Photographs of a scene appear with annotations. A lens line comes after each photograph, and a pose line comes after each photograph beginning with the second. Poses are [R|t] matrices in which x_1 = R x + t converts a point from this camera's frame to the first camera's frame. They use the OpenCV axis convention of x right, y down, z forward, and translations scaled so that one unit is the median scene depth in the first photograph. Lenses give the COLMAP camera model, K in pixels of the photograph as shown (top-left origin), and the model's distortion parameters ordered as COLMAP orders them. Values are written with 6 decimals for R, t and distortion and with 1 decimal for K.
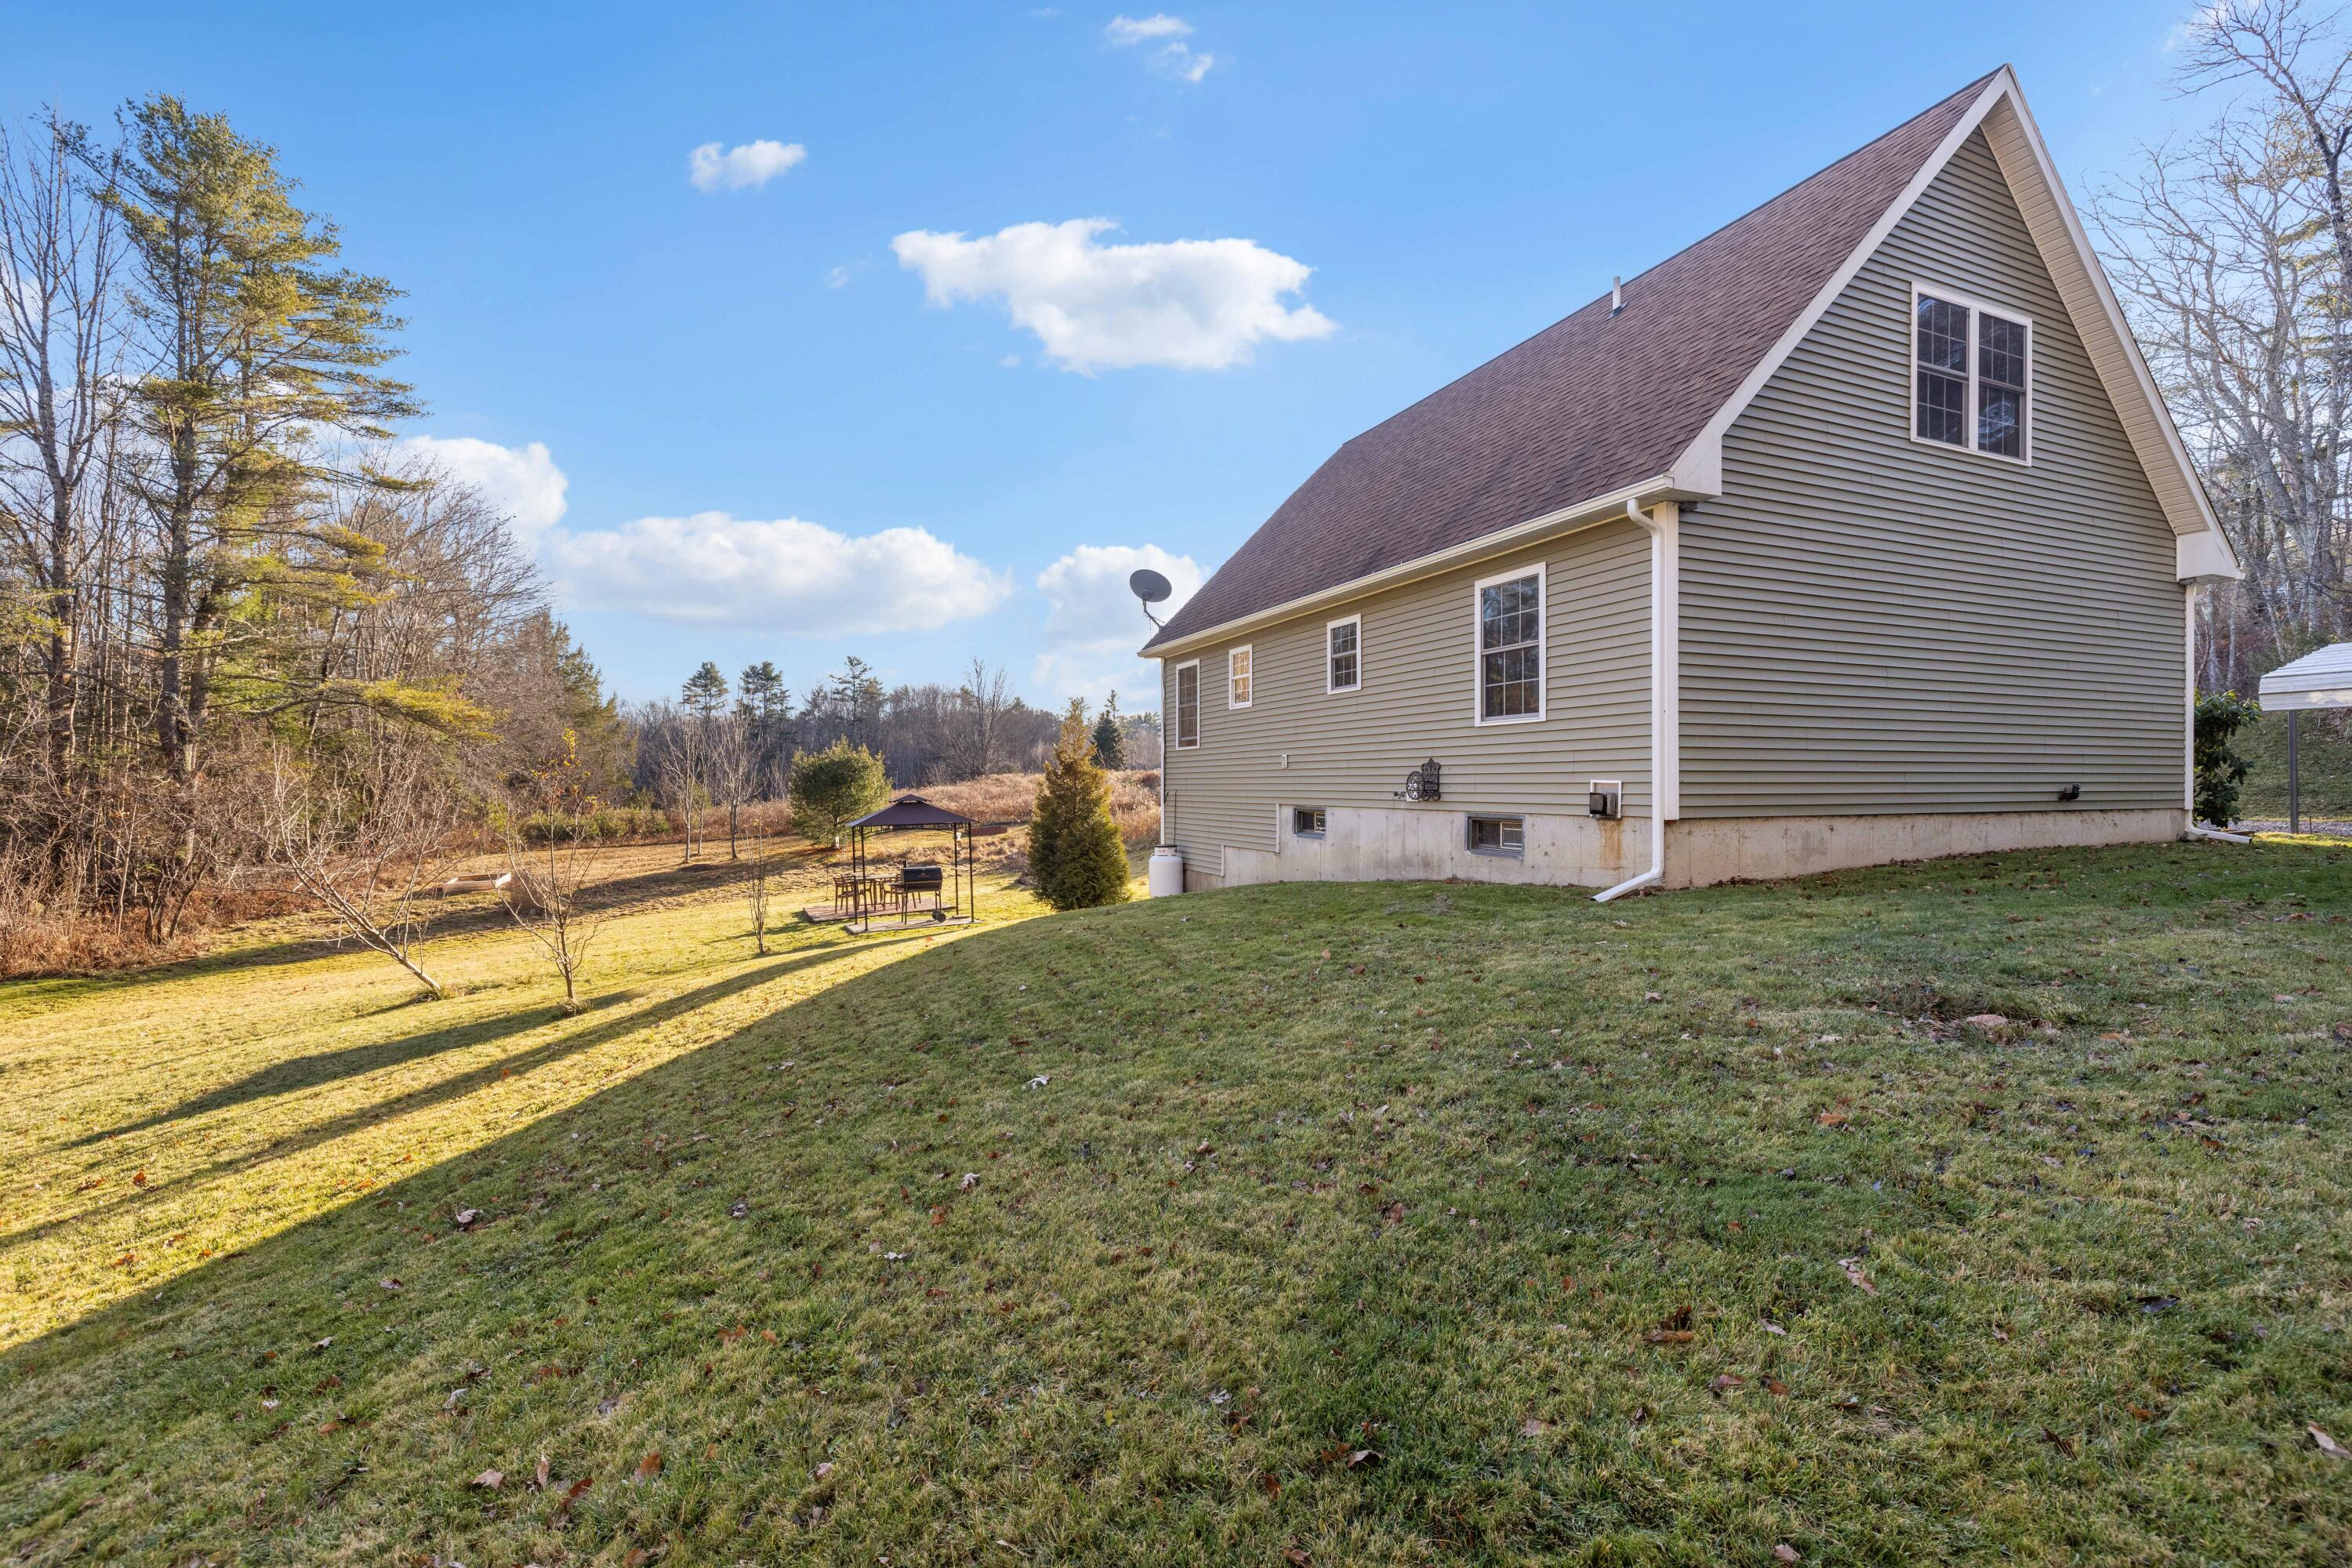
lens RADIAL K [[1000.0, 0, 1173.1], [0, 1000.0, 782.5], [0, 0, 1]] dist [-0.001002, 0.000444]
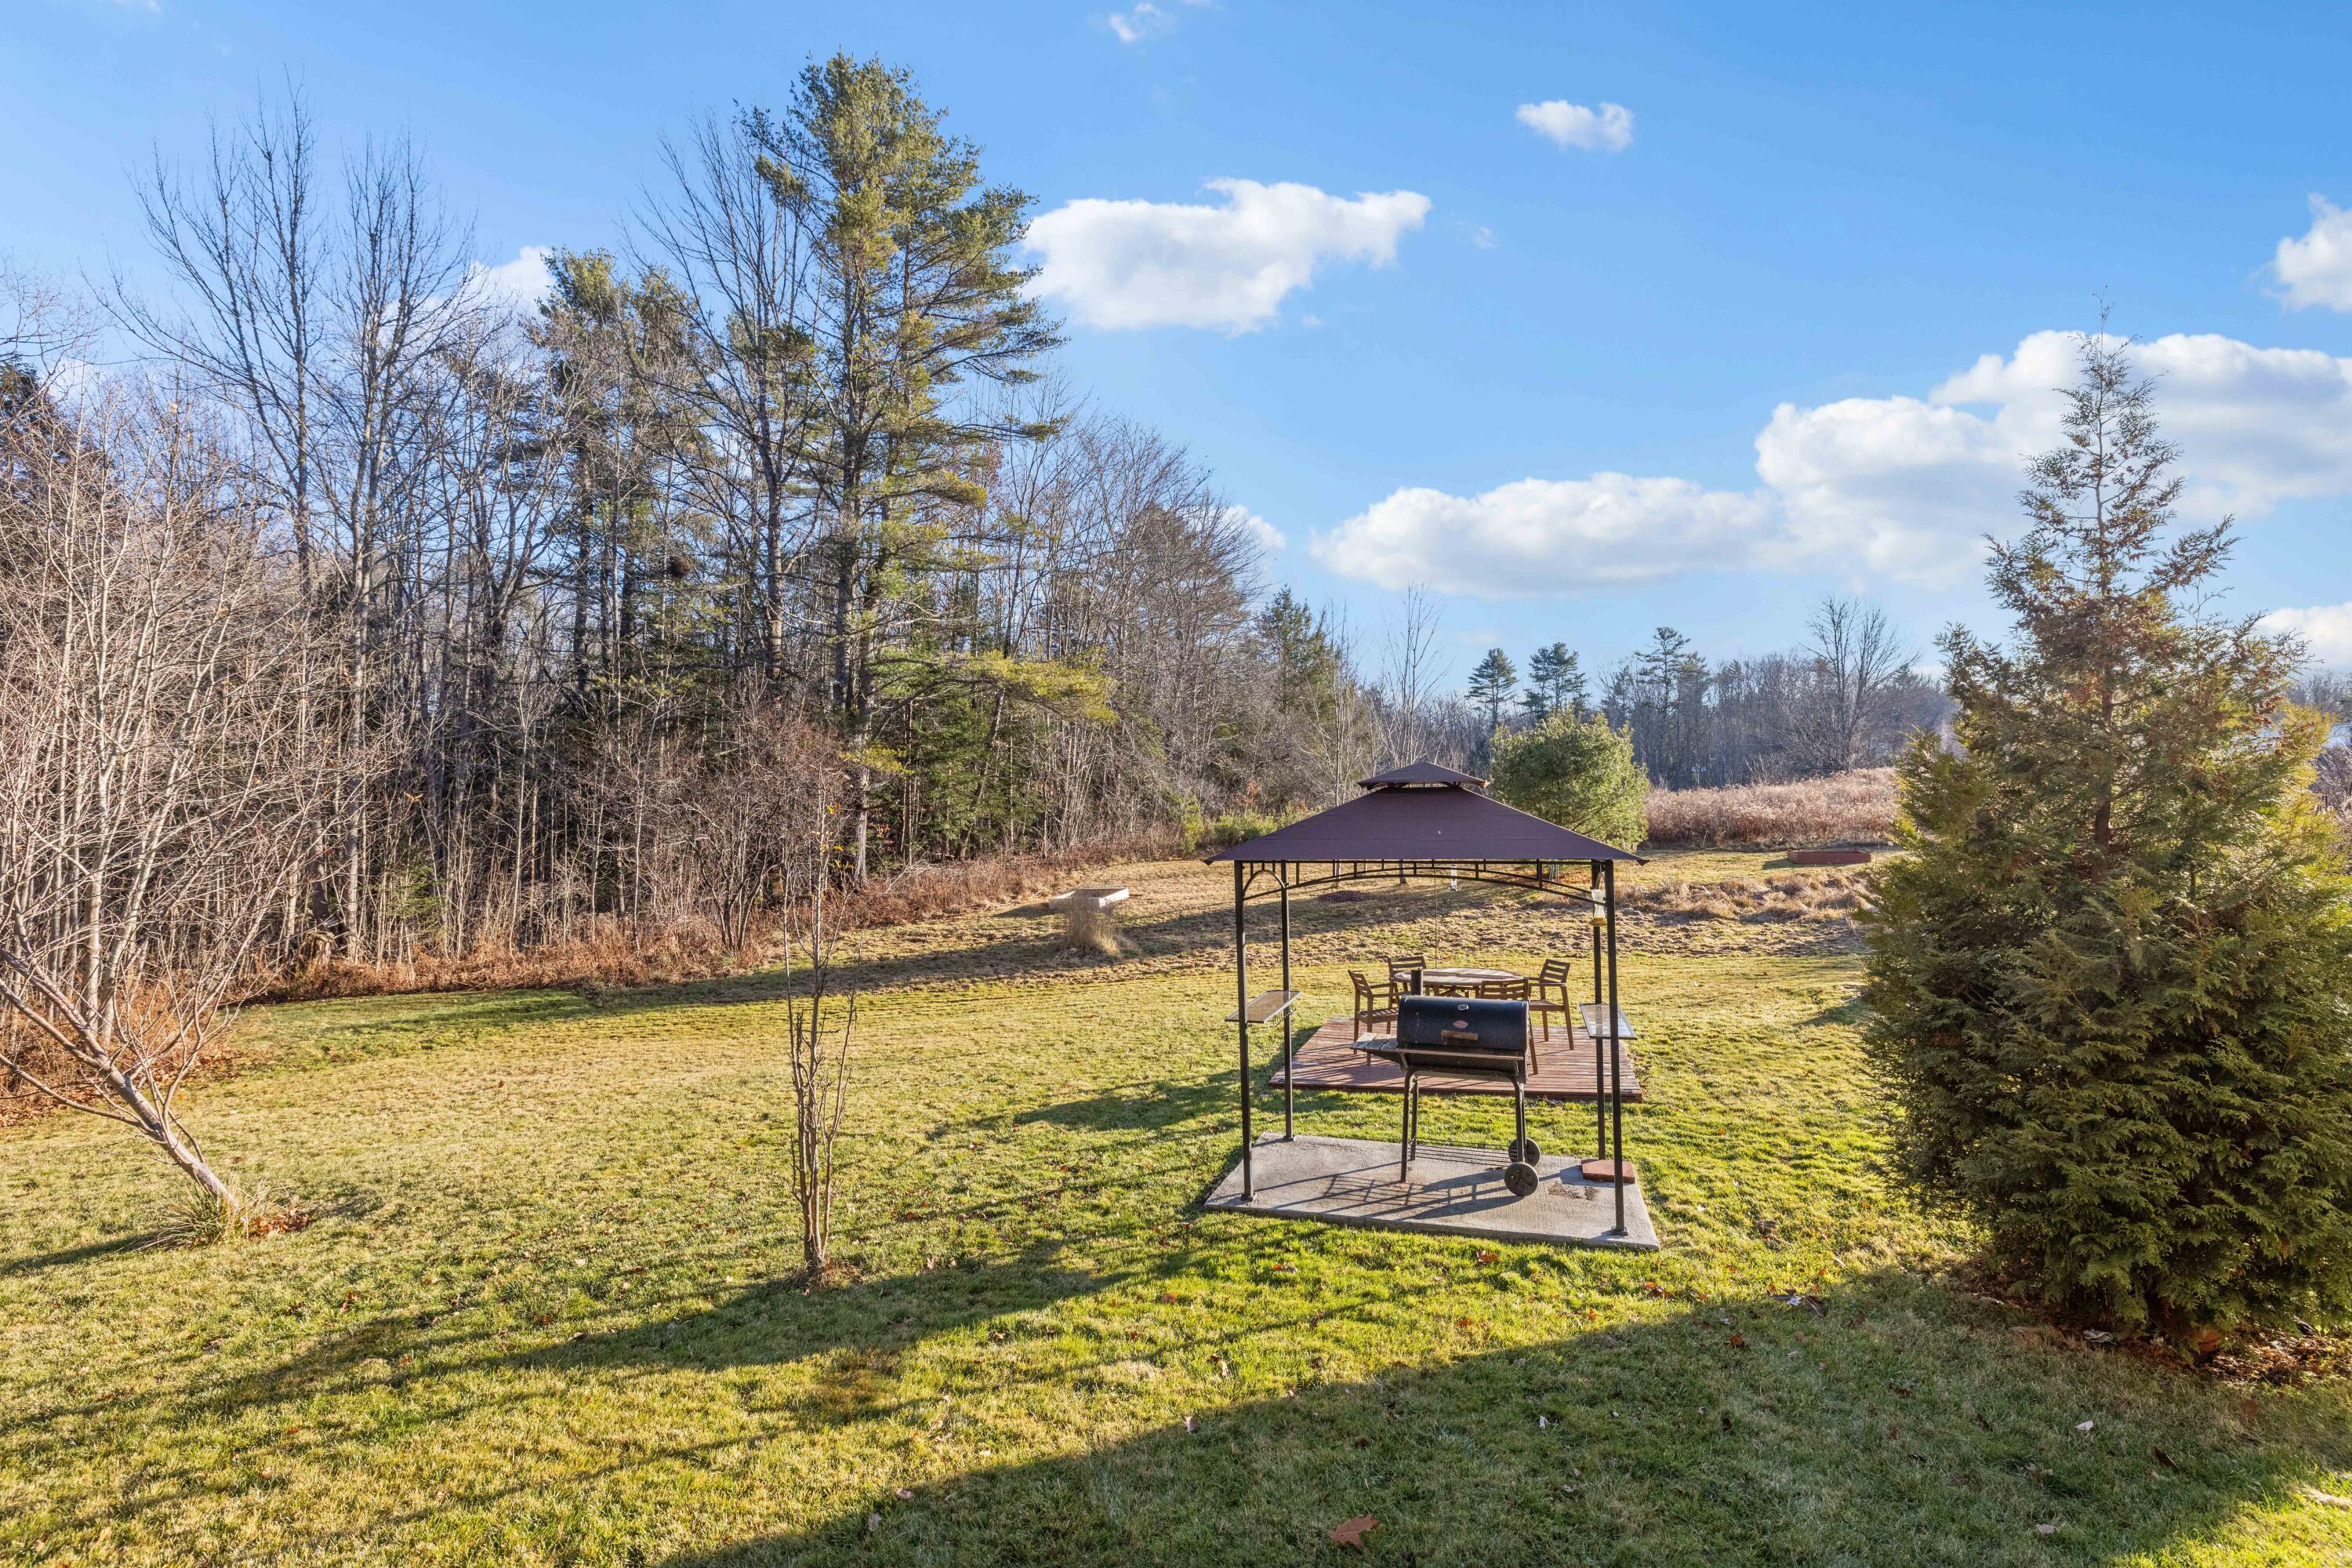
lens RADIAL K [[1108.7, 0, 1179.9], [0, 1108.7, 789.9], [0, 0, 1]] dist [-0.018178, 0.000553]
pose [[0.739553, -0.000266, -0.673098, -0.022228], [0.001983, 0.999996, 0.001783, 0.004759], [0.673095, -0.002654, 0.739551, 0.171416]]
